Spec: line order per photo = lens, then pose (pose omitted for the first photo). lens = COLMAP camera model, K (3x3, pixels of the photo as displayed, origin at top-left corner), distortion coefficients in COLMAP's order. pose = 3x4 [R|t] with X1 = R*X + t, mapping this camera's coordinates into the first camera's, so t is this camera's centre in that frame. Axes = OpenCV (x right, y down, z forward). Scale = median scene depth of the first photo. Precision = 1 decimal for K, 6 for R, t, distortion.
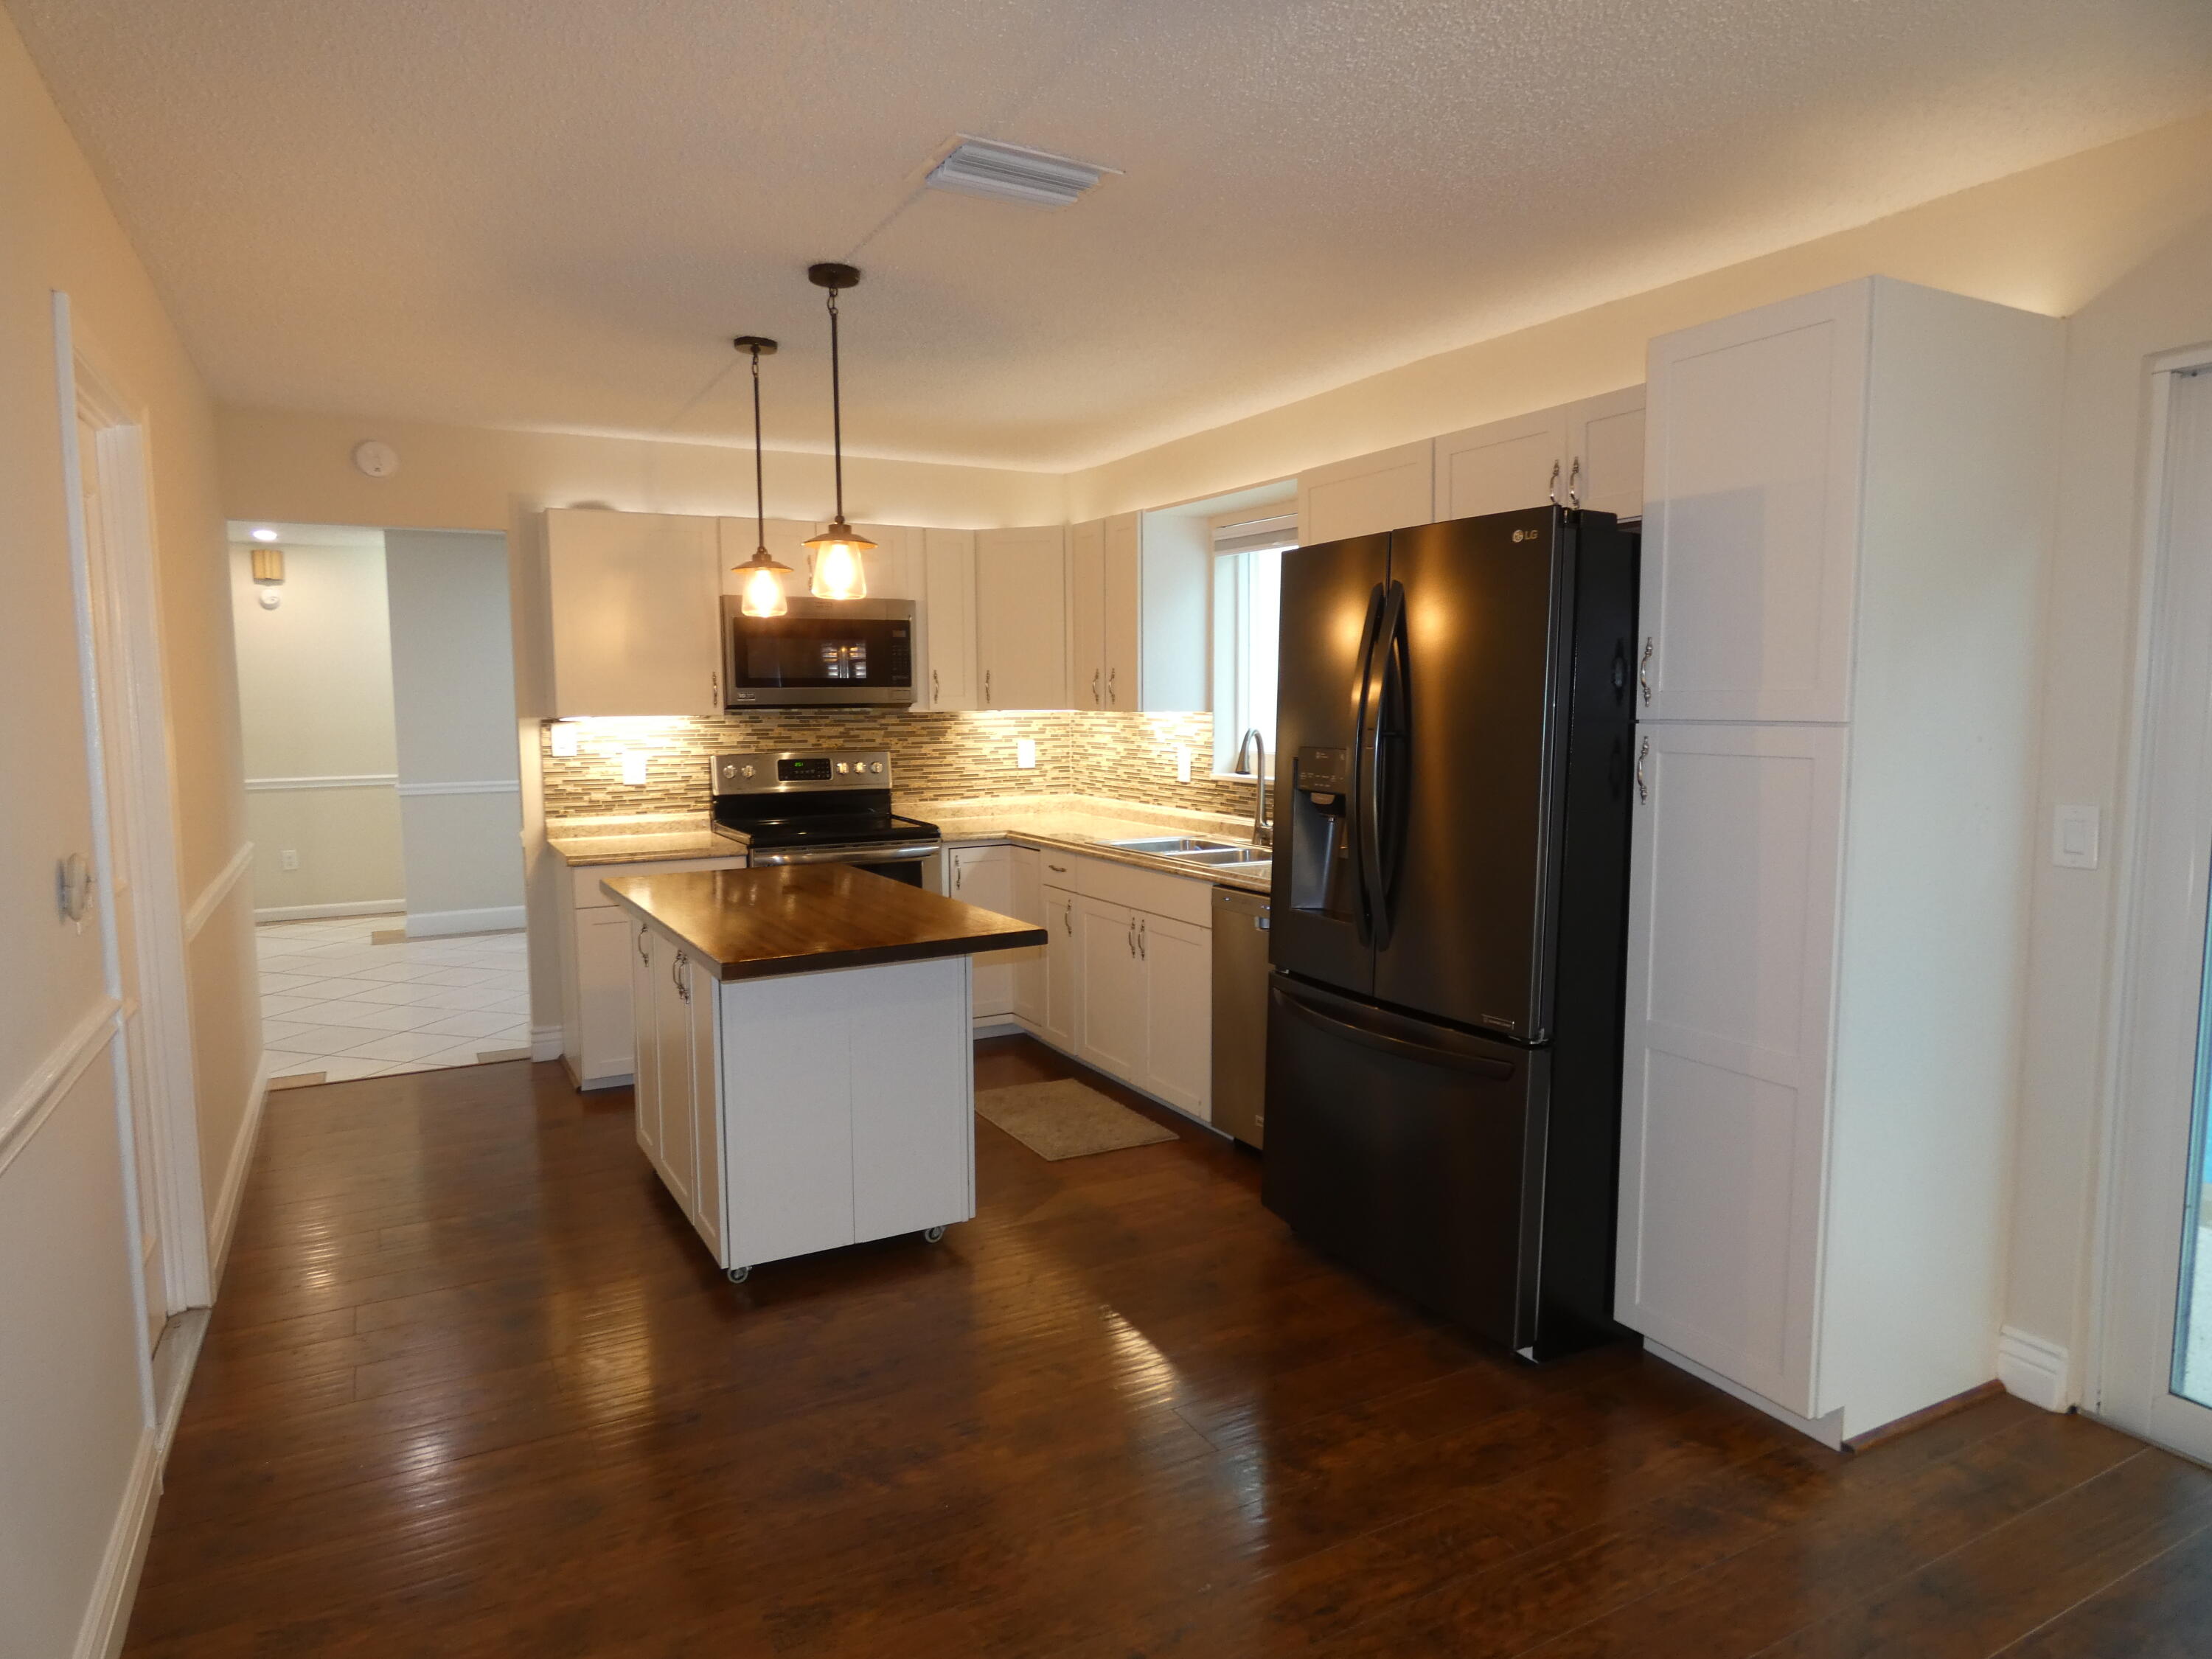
lens RADIAL K [[1320.9, 0, 1103.9], [0, 1320.9, 843.1], [0, 0, 1]] dist [0.003050, -0.000741]
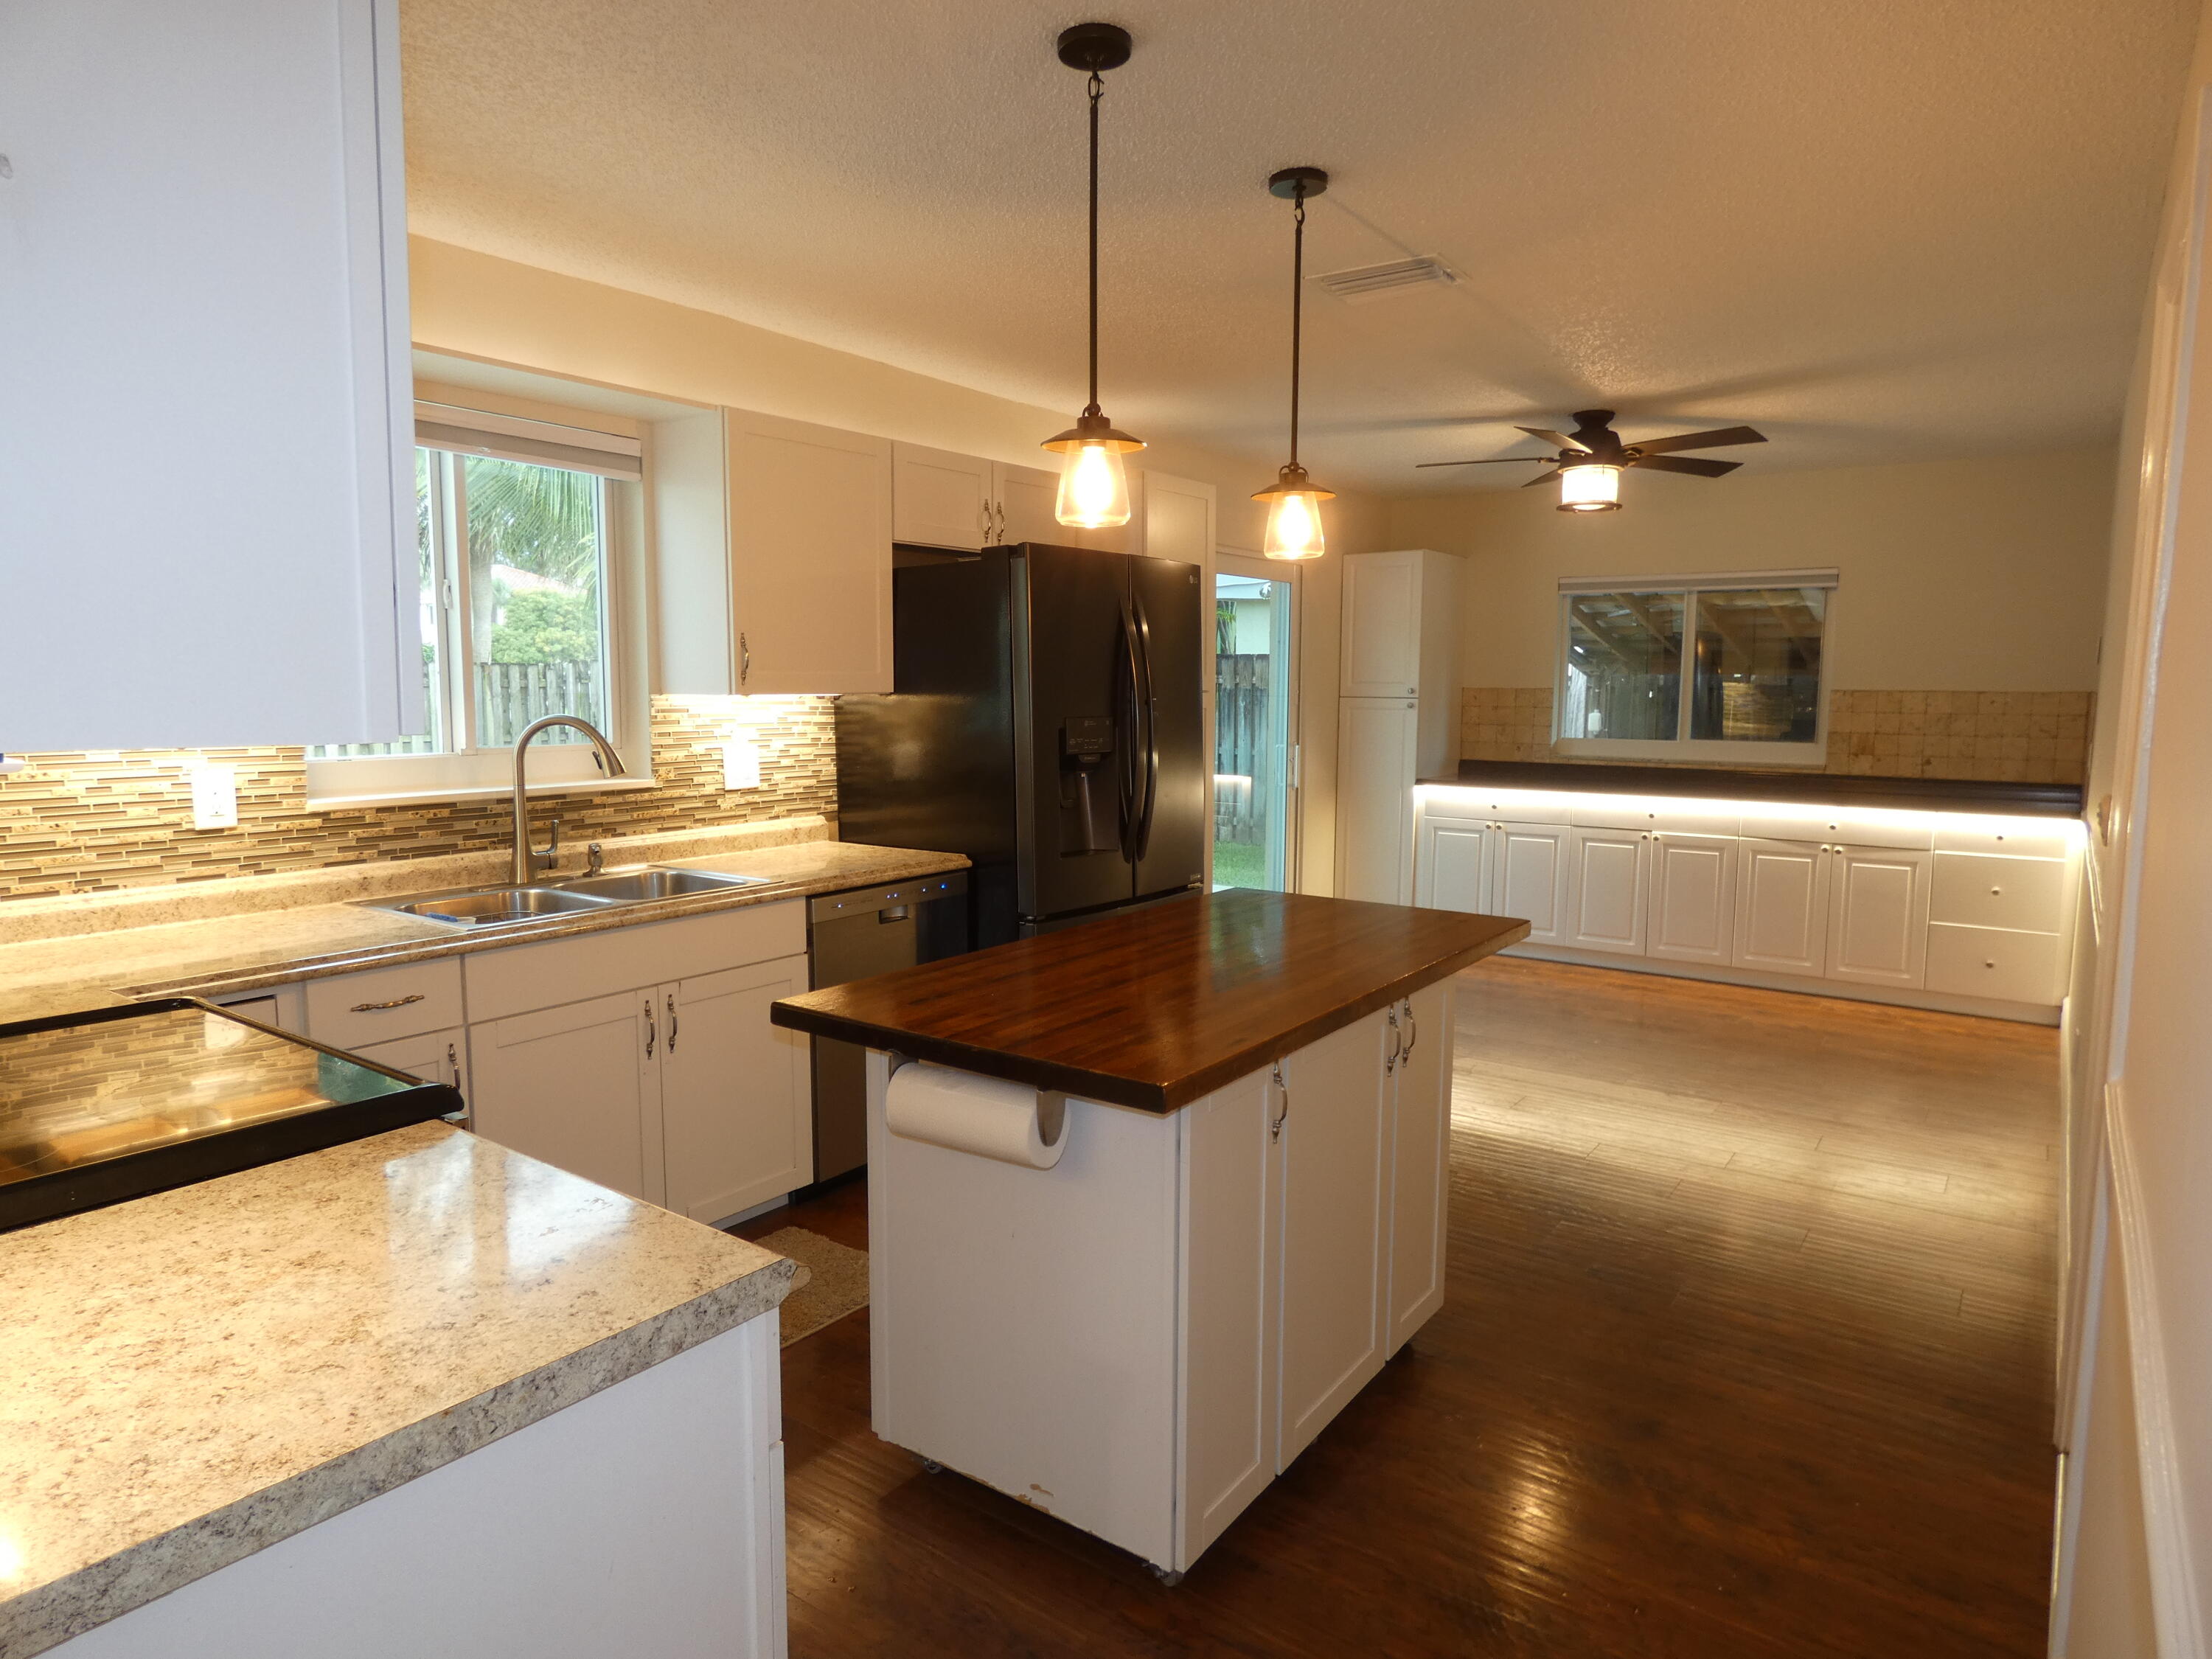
lens RADIAL K [[1320.9, 0, 1116.9], [0, 1320.9, 827.3], [0, 0, 1]] dist [0.003050, -0.000741]
pose [[-0.425307, -0.101071, 0.899388, -0.581676], [0.094181, 0.983407, 0.155049, -0.096517], [-0.900136, 0.150649, -0.408731, 0.901500]]
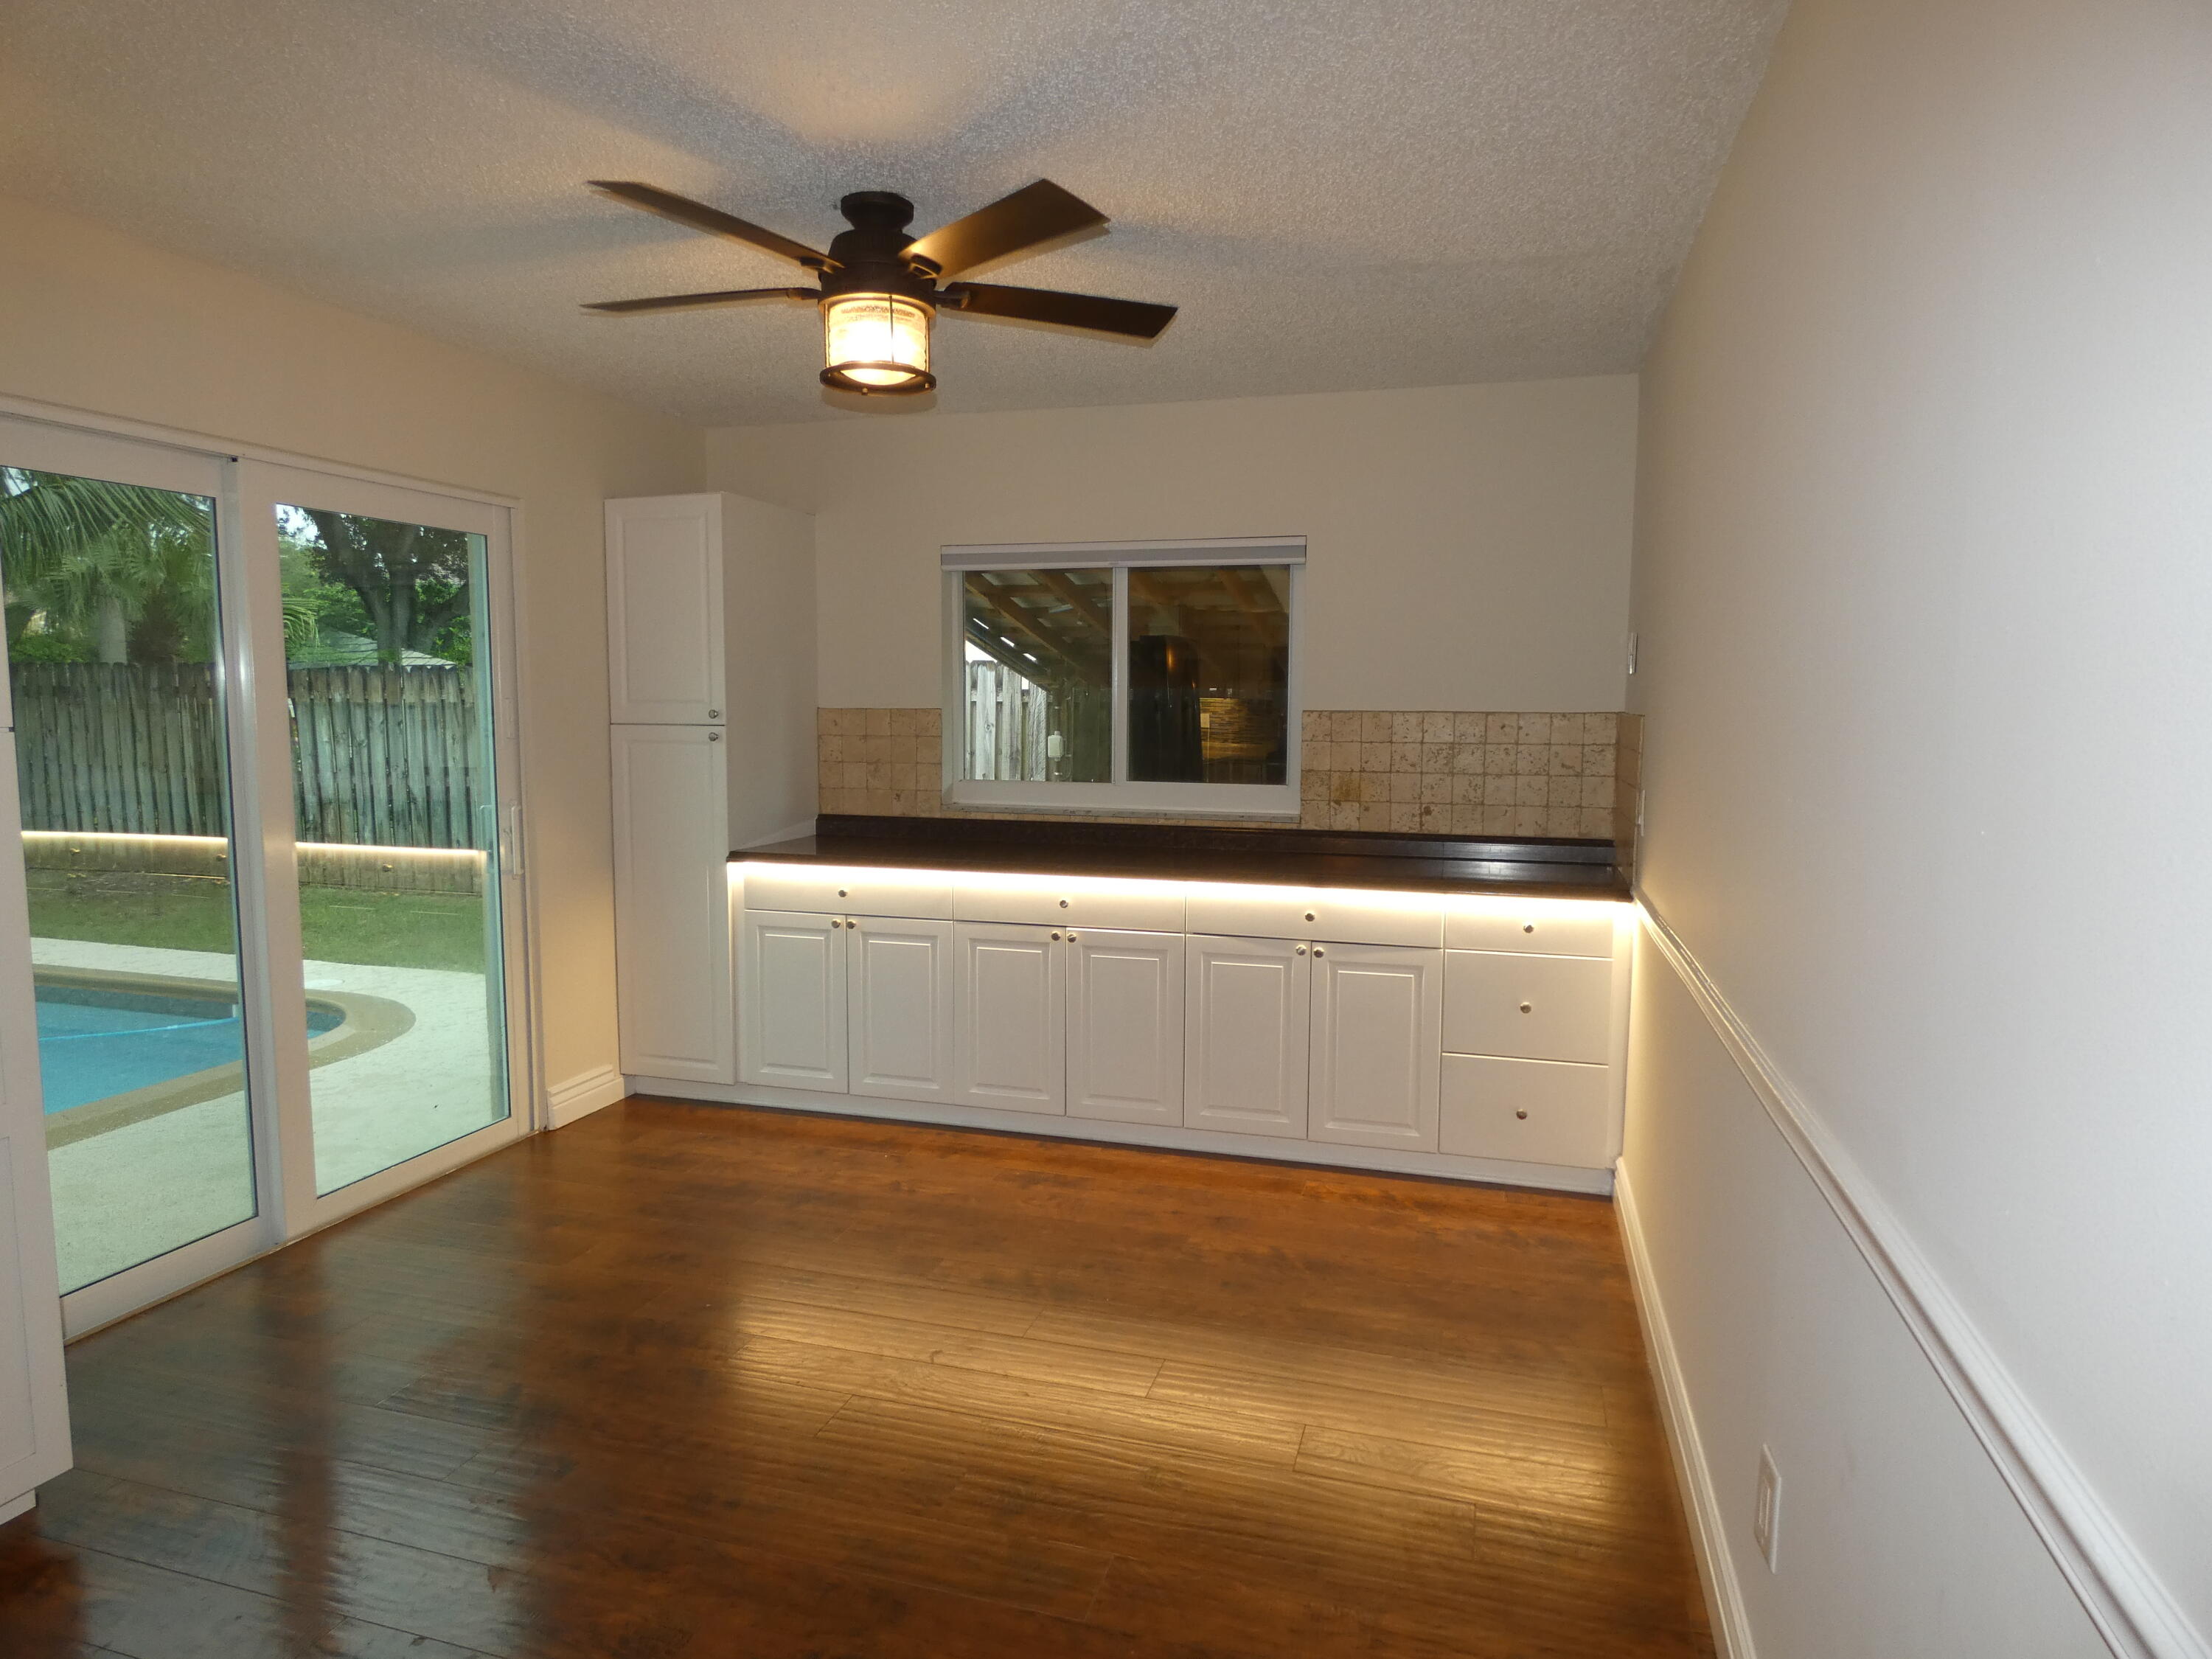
lens RADIAL K [[1320.9, 0, 1102.3], [0, 1320.9, 827.4], [0, 0, 1]] dist [0.003050, -0.000741]
pose [[-0.693073, -0.072971, 0.717165, -0.416395], [0.076230, 0.981866, 0.173573, -0.073202], [-0.716826, 0.174969, -0.674942, 0.666678]]
